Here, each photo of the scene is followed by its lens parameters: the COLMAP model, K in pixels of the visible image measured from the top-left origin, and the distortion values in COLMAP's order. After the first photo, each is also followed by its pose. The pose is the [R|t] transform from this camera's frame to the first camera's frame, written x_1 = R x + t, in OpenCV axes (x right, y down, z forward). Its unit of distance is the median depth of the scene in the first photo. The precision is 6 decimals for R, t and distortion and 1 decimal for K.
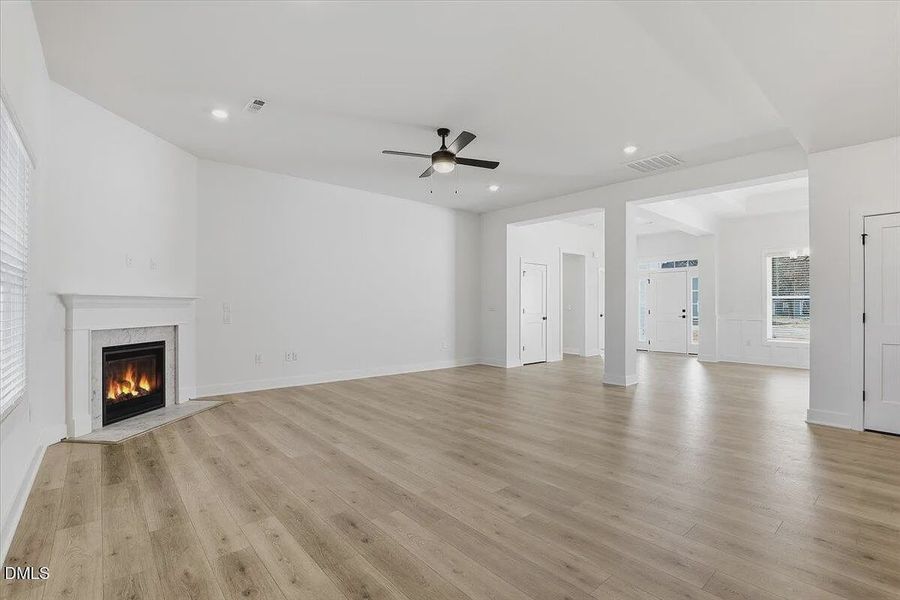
lens RADIAL K [[408.9, 0, 453.9], [0, 408.9, 304.6], [0, 0, 1]] dist [-0.002558, -0.000517]
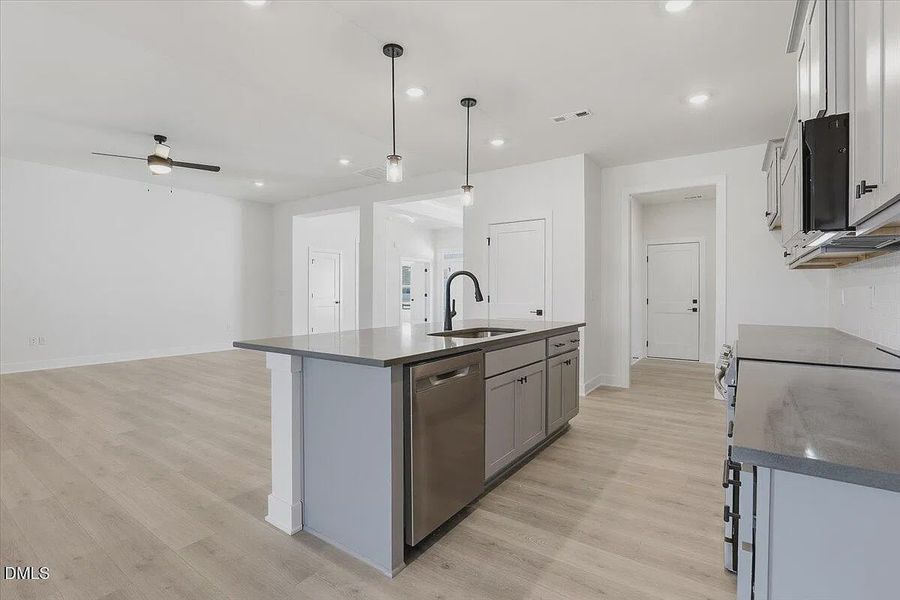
lens RADIAL K [[427.2, 0, 451.4], [0, 427.2, 298.6], [0, 0, 1]] dist [-0.001370, 0.000056]
pose [[0.983132, -0.004151, 0.182851, 0.557953], [0.000262, 0.999773, 0.021291, -0.001264], [-0.182898, -0.020884, 0.982910, -0.327843]]
